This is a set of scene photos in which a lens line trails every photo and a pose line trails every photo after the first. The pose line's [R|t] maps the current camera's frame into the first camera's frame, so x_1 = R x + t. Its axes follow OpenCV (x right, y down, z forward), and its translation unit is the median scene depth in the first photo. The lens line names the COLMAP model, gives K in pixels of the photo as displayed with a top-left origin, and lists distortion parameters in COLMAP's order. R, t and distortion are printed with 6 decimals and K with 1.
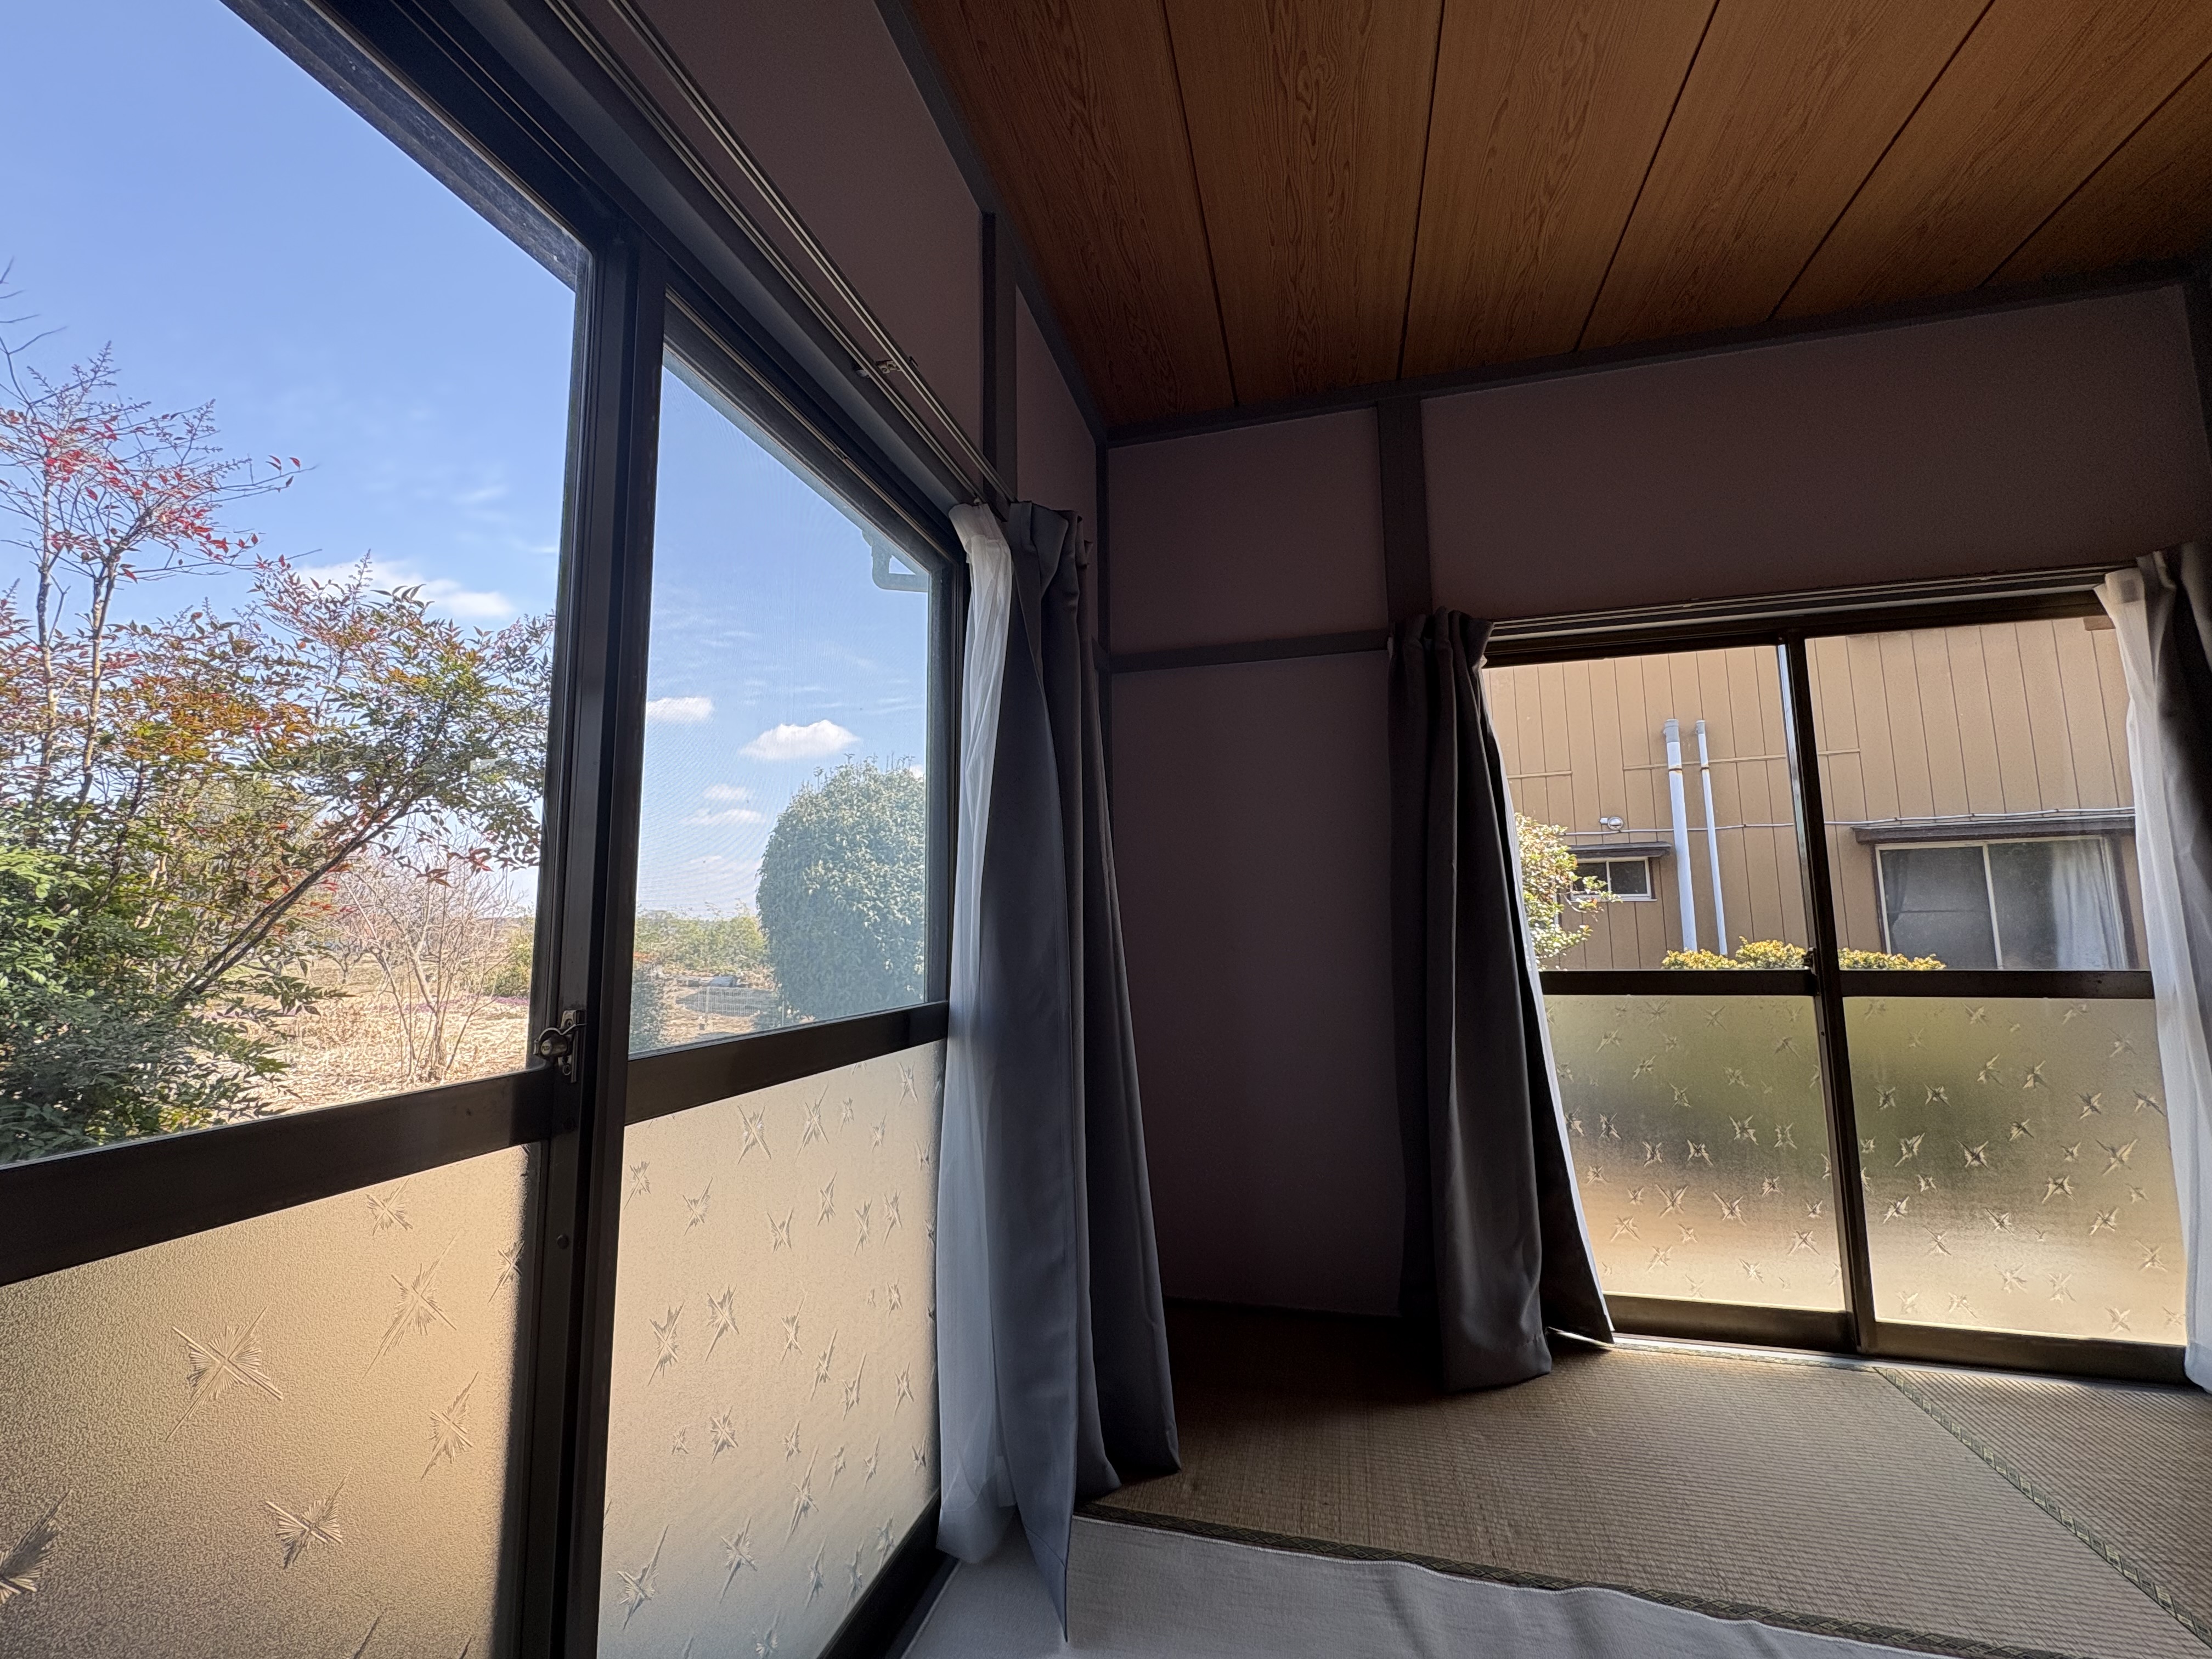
lens RADIAL K [[874.9, 0, 1106.0], [0, 874.9, 829.5], [0, 0, 1]] dist [-0.001903, -0.000074]
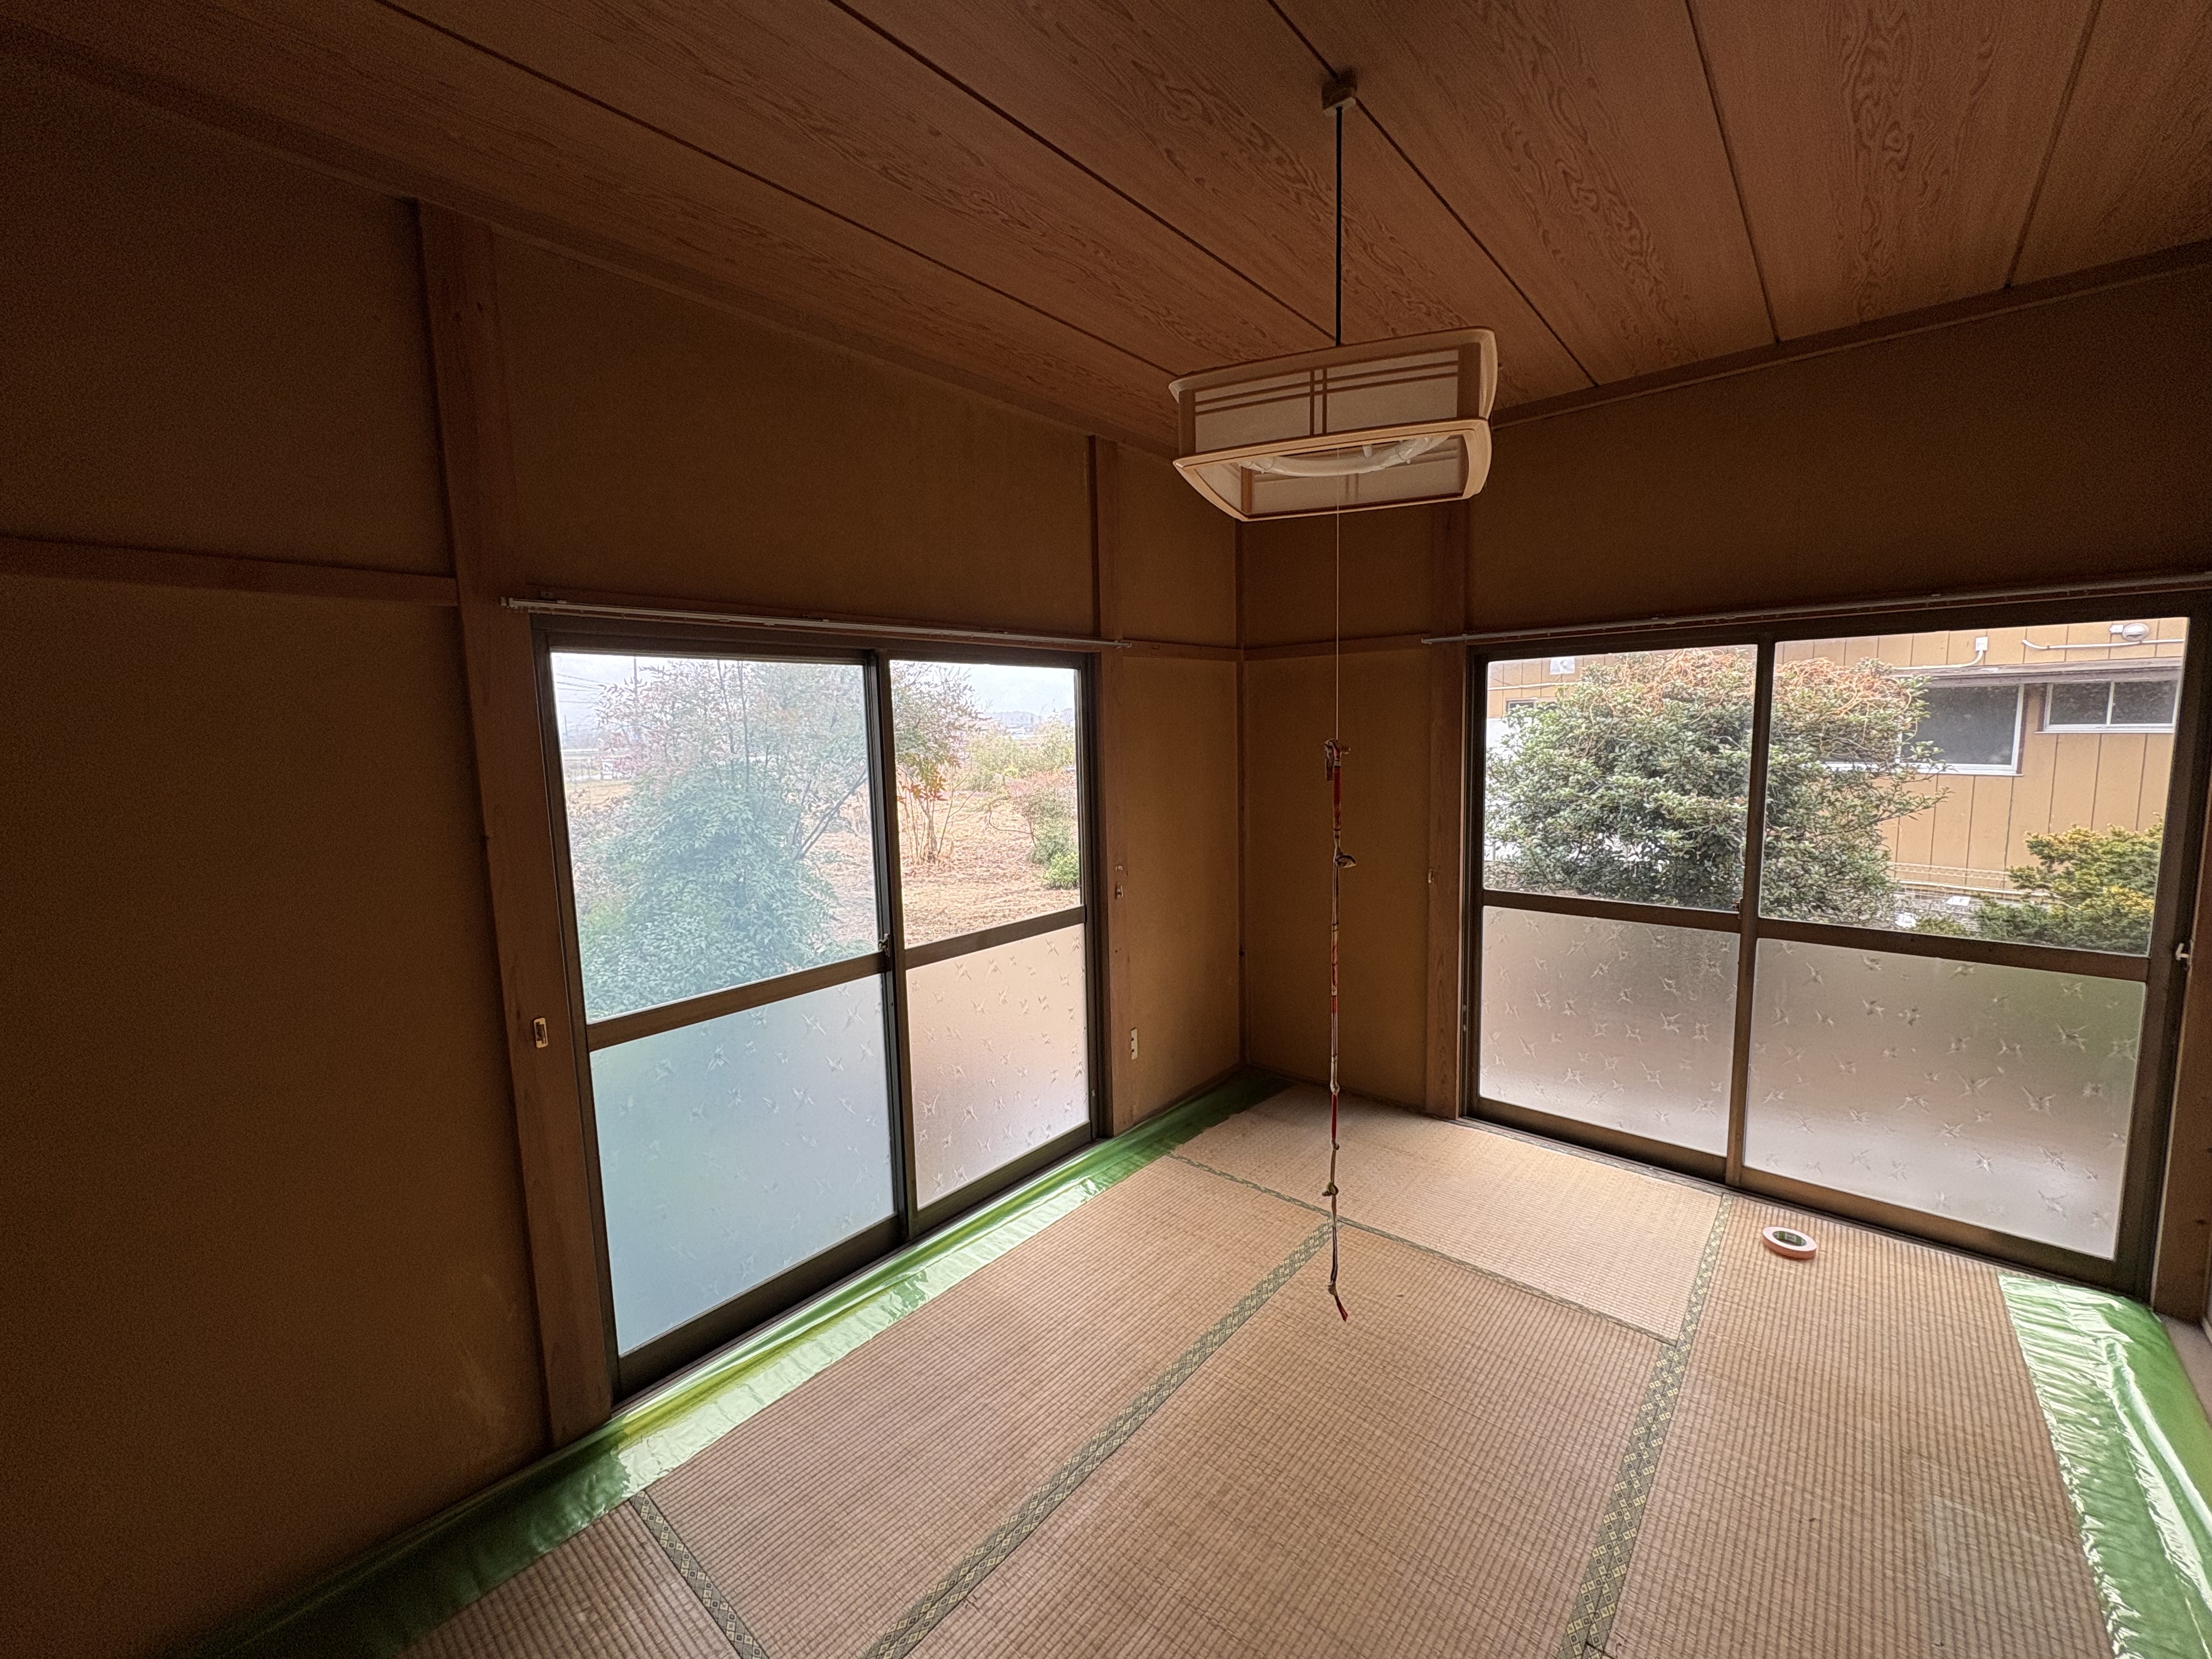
lens RADIAL K [[880.0, 0, 1105.7], [0, 880.0, 814.3], [0, 0, 1]] dist [-0.001075, -0.000027]
pose [[0.894434, 0.036939, -0.445671, 0.568425], [0.064059, 0.975722, 0.209434, -0.314610], [0.442588, -0.215874, 0.870353, -0.501912]]
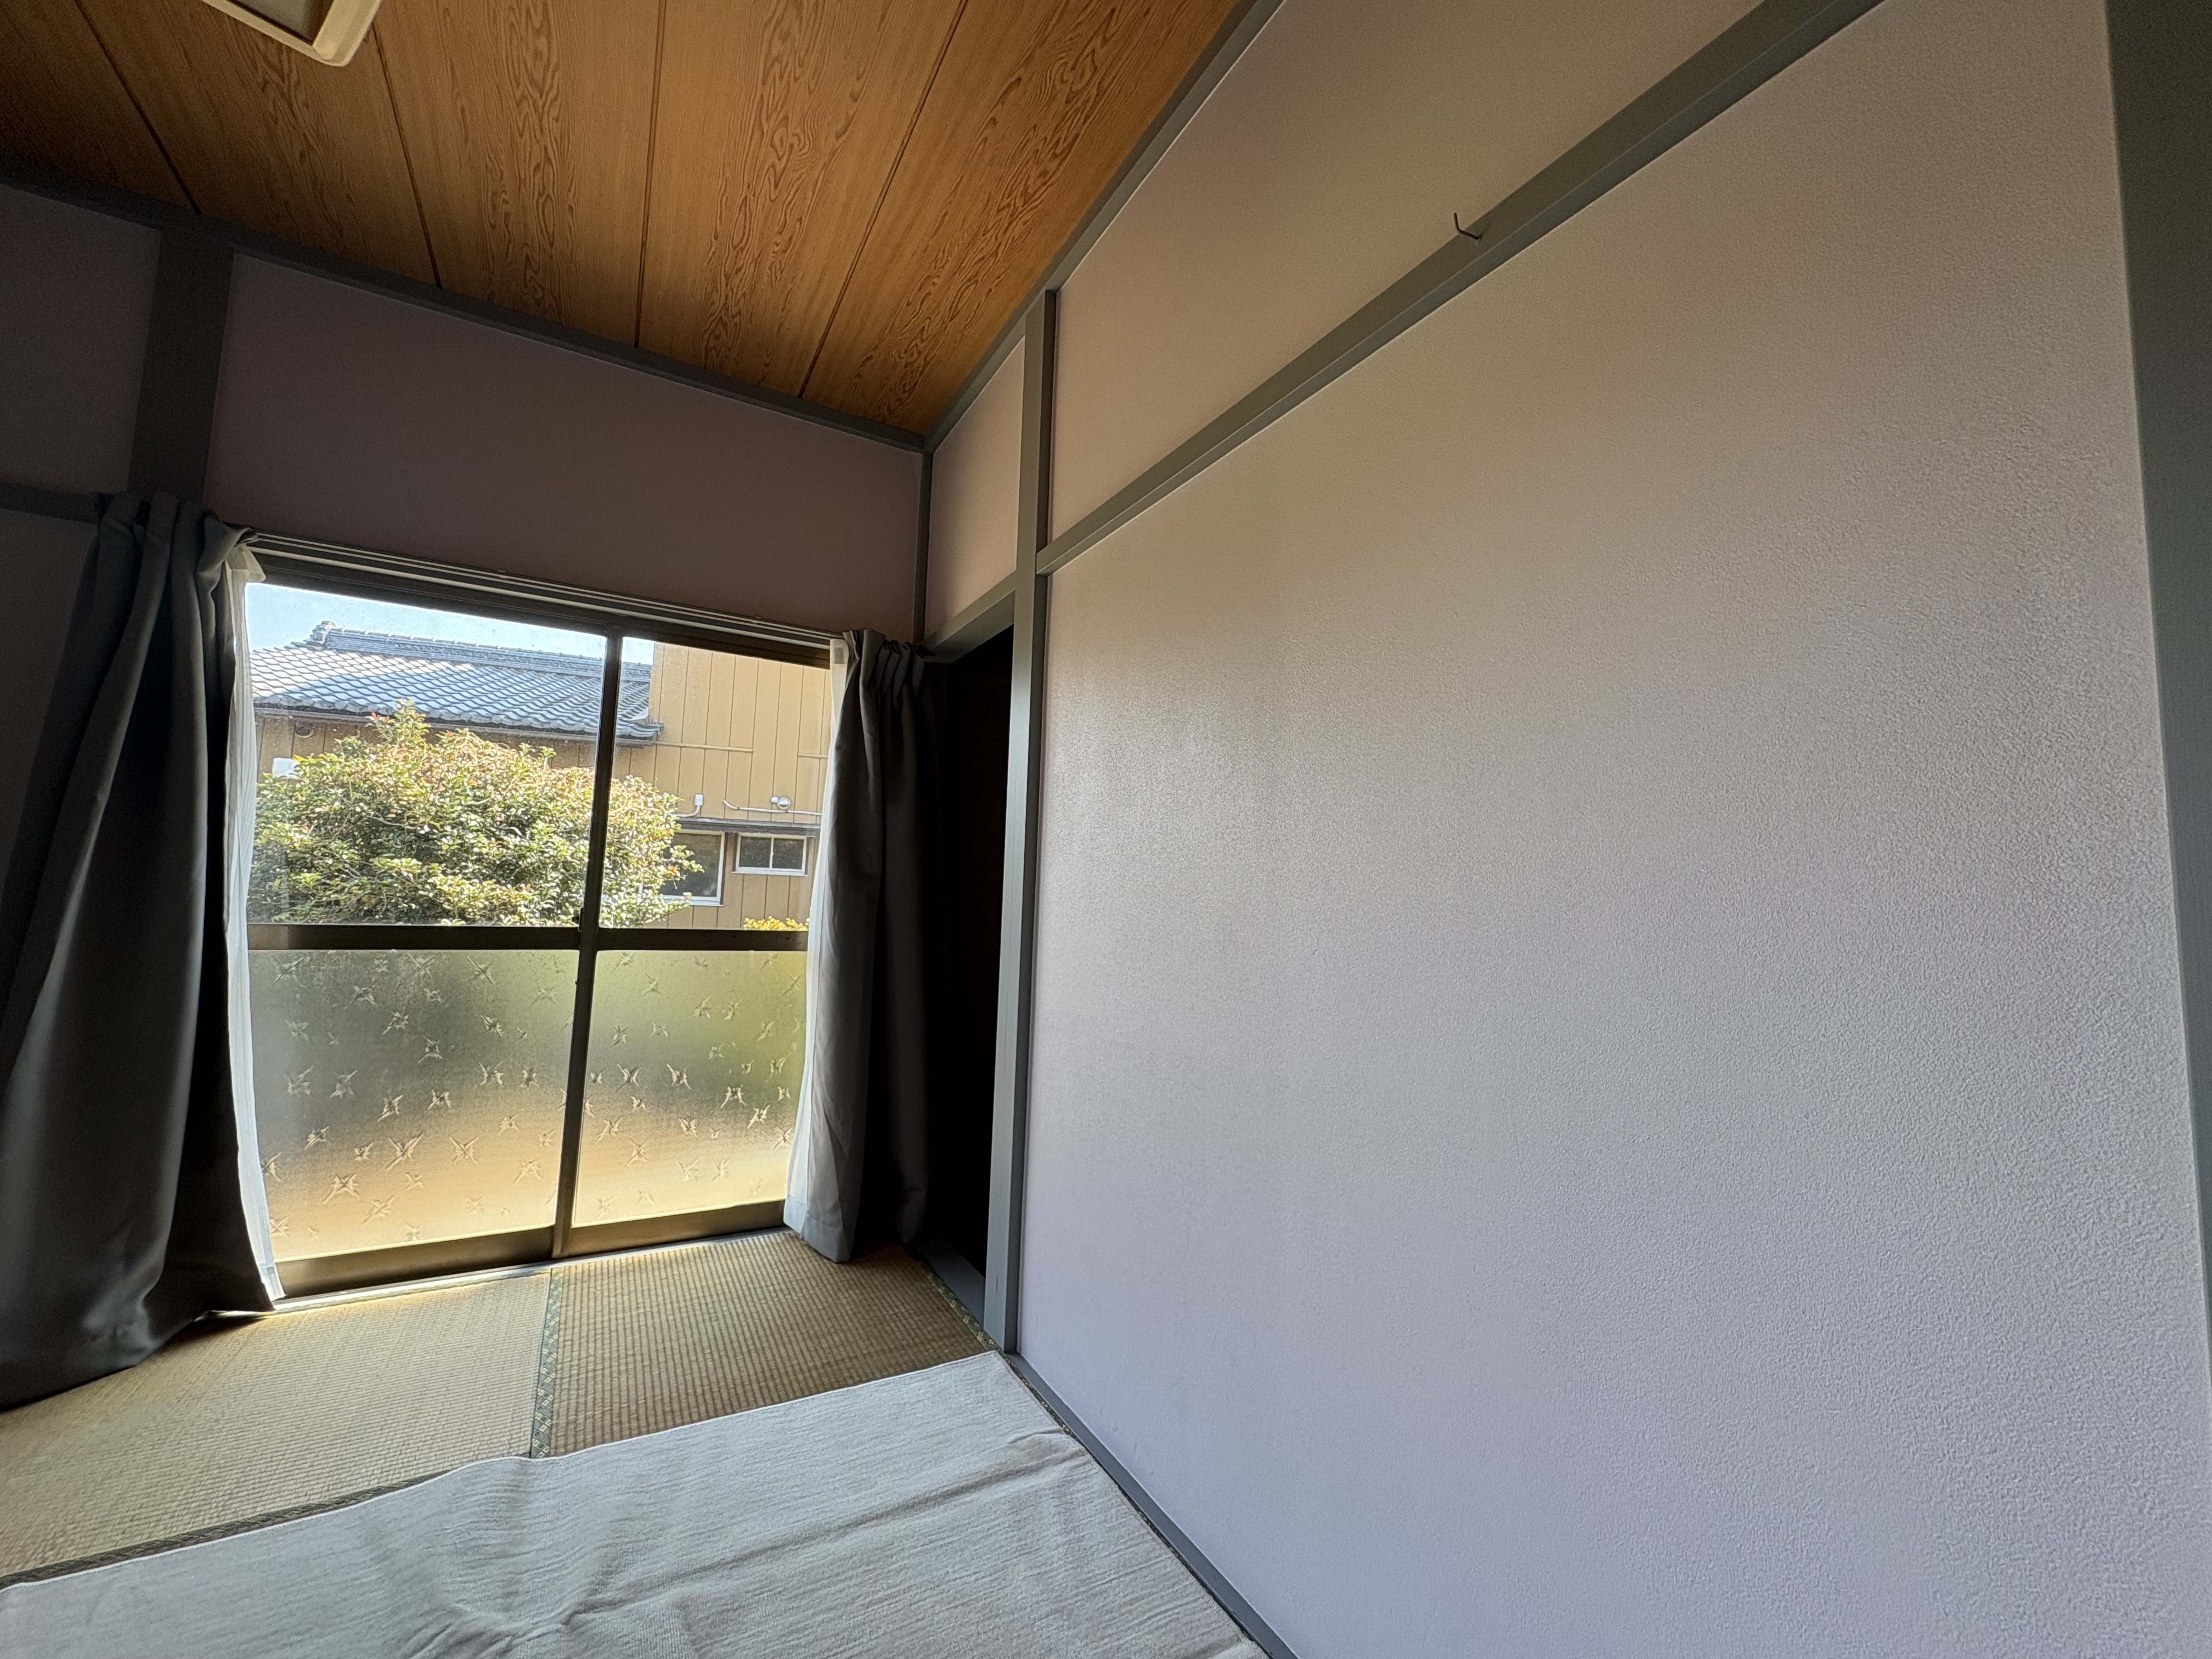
lens RADIAL K [[874.9, 0, 1106.0], [0, 874.9, 829.5], [0, 0, 1]] dist [-0.001903, -0.000074]
pose [[0.708699, 0.095827, 0.698973, 0.507486], [-0.119140, 0.992760, -0.015306, -0.028579], [-0.695378, -0.072428, 0.714985, -0.278254]]
